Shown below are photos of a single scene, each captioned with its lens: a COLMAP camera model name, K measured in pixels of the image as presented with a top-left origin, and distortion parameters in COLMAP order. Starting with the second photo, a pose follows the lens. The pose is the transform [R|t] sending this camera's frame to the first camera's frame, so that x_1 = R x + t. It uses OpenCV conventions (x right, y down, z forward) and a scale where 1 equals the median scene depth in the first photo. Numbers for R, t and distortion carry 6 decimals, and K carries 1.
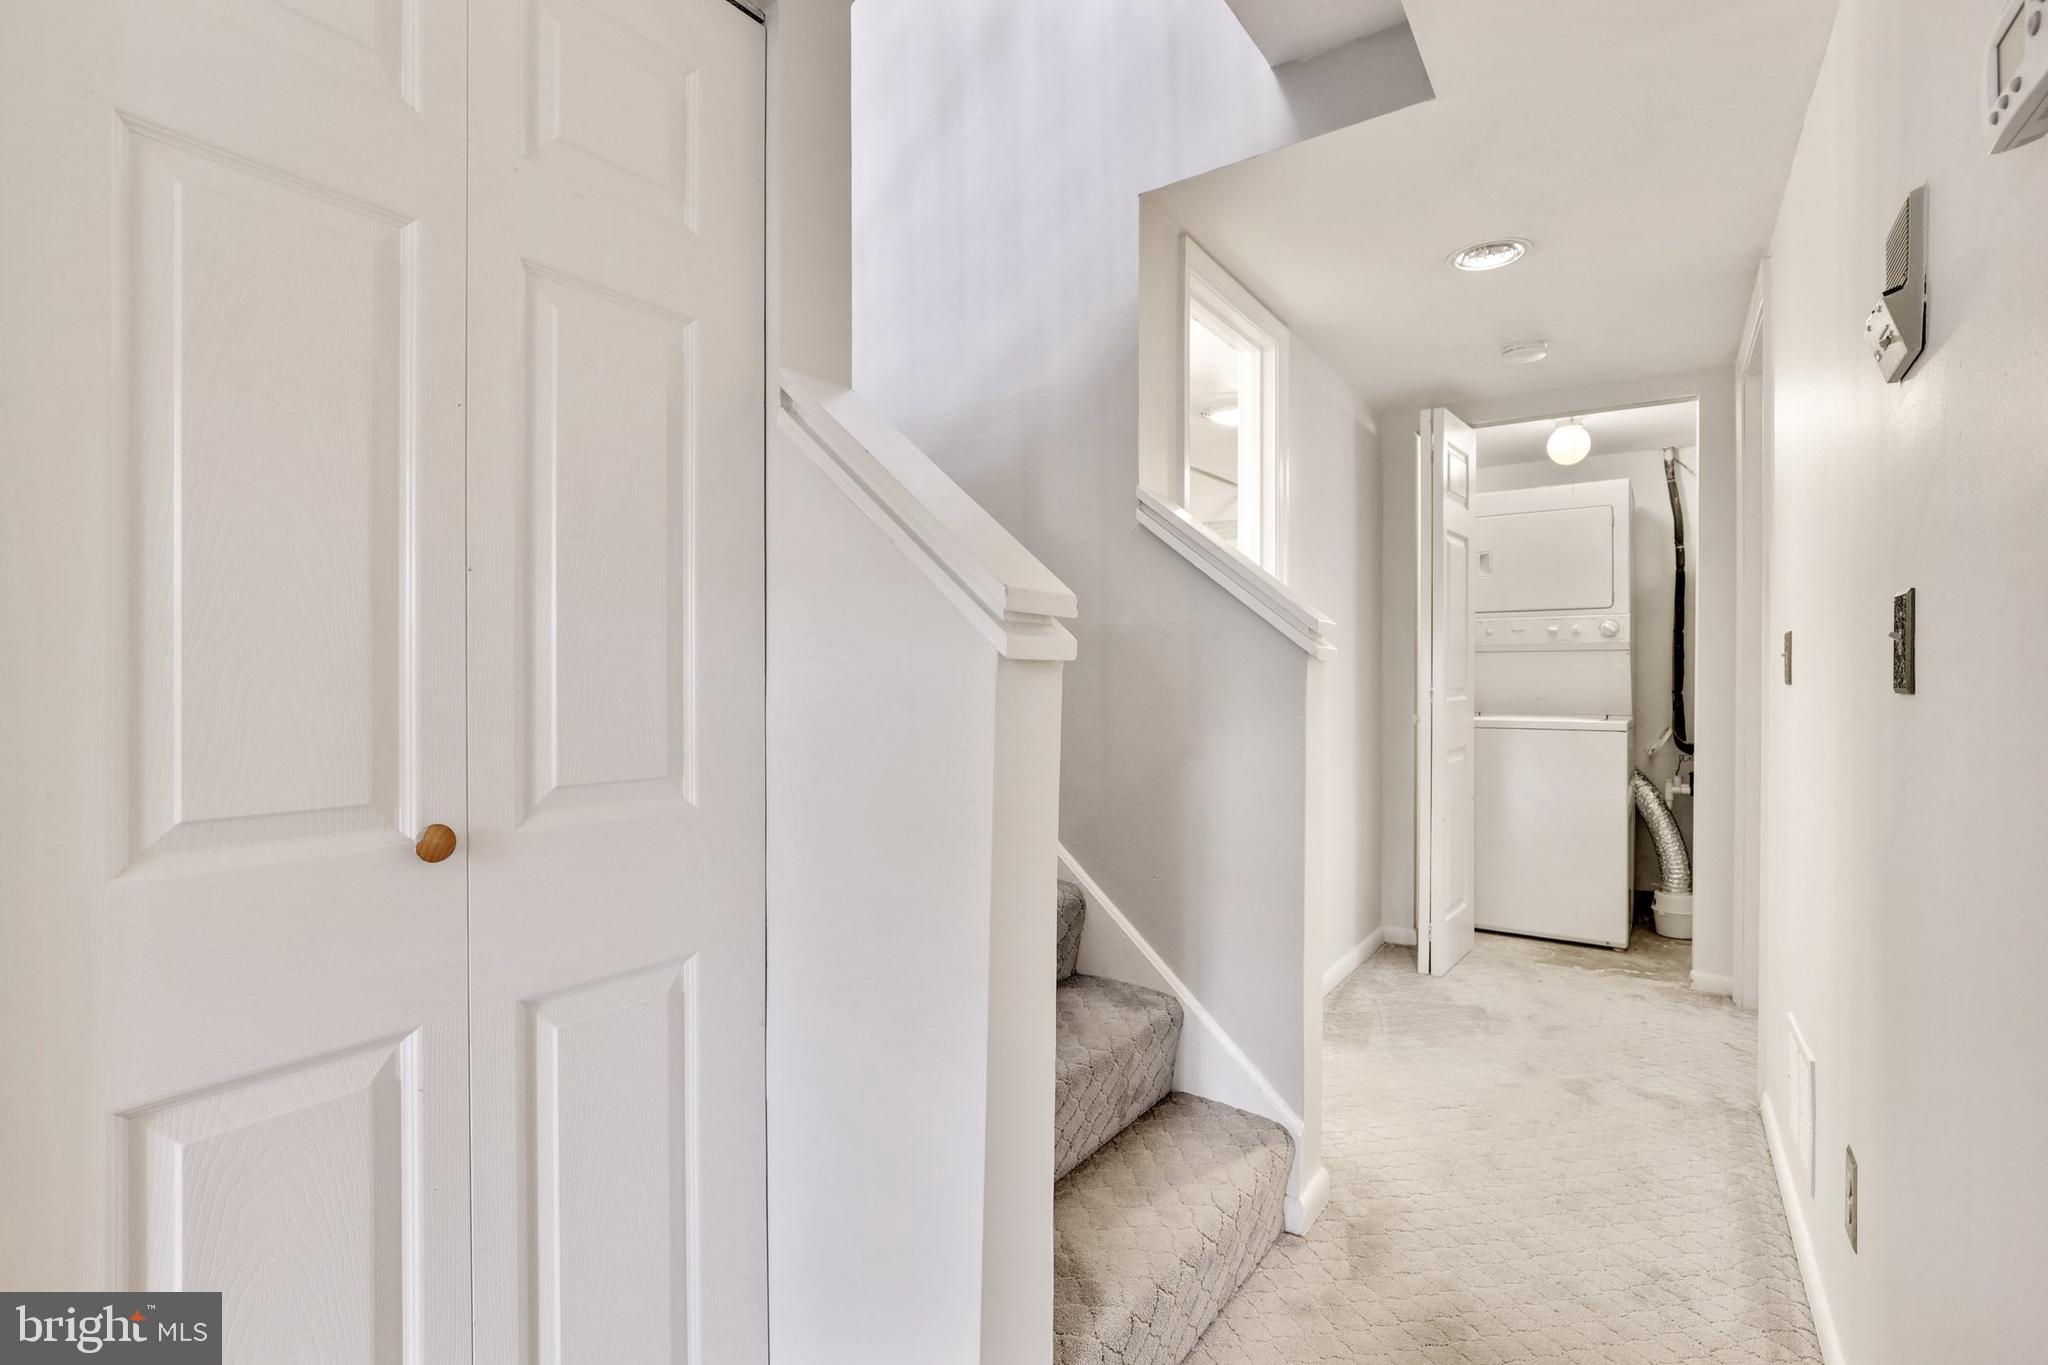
lens RADIAL K [[925.9, 0, 1019.0], [0, 925.9, 679.9], [0, 0, 1]] dist [-0.016104, 0.004830]
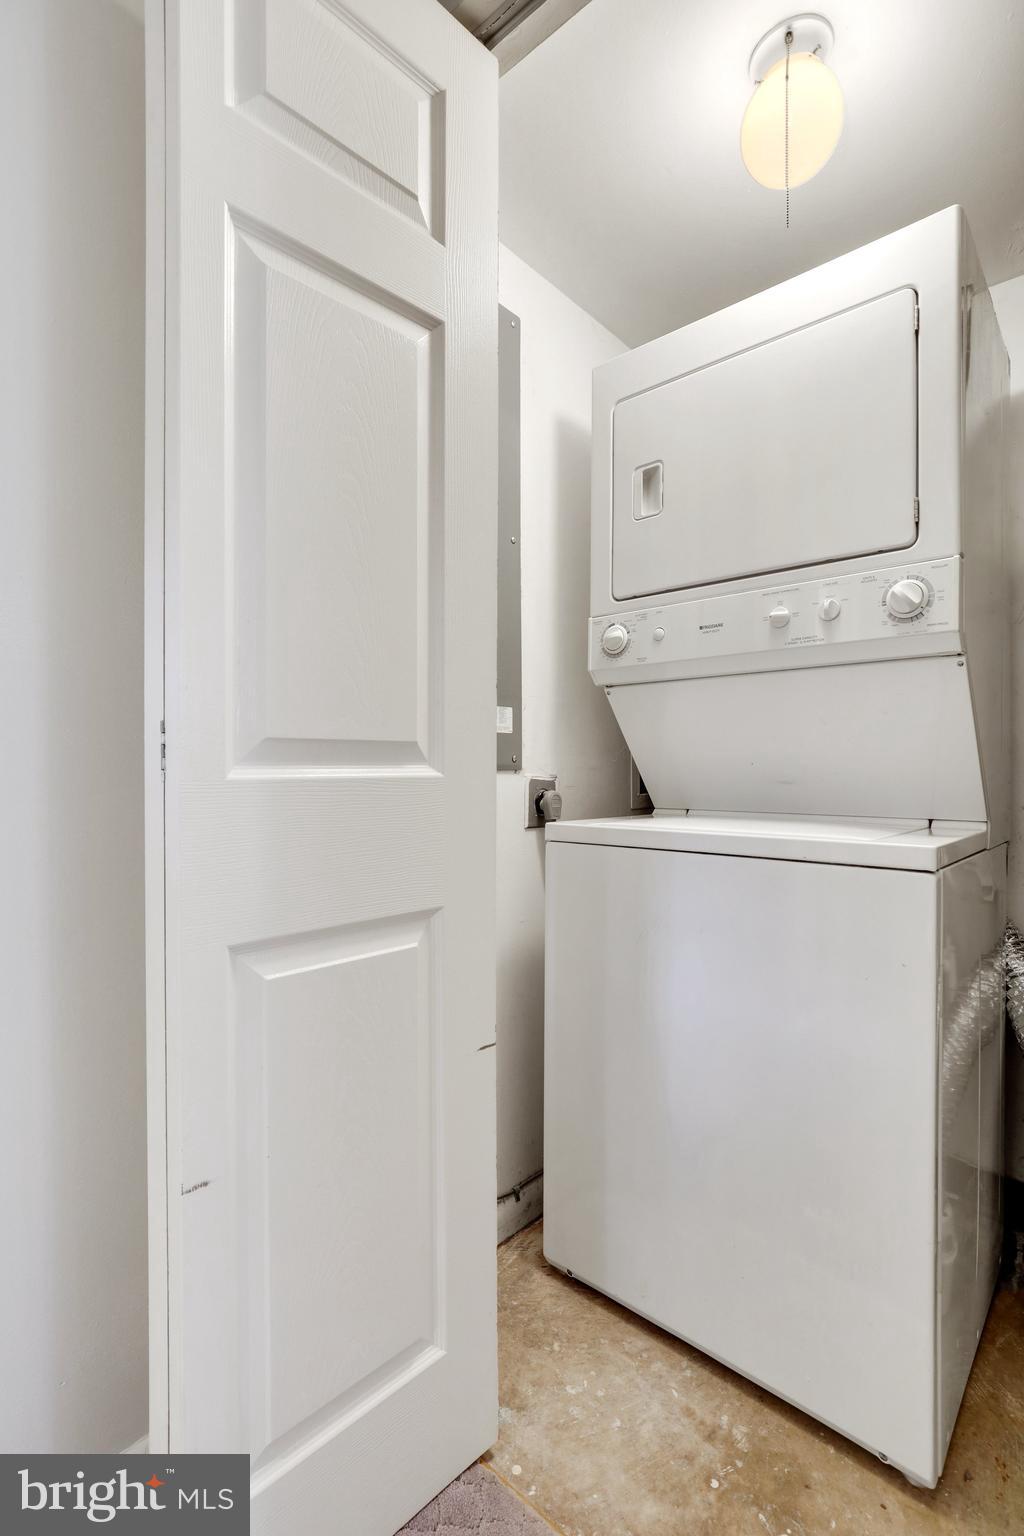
lens RADIAL K [[694.4, 0, 515.9], [0, 694.4, 768.5], [0, 0, 1]] dist [-0.016104, 0.004830]
pose [[0.993806, 0.001658, -0.111119, 0.502960], [-0.002360, 0.999978, -0.006189, 0.018261], [0.111106, 0.006413, 0.993788, 0.682685]]
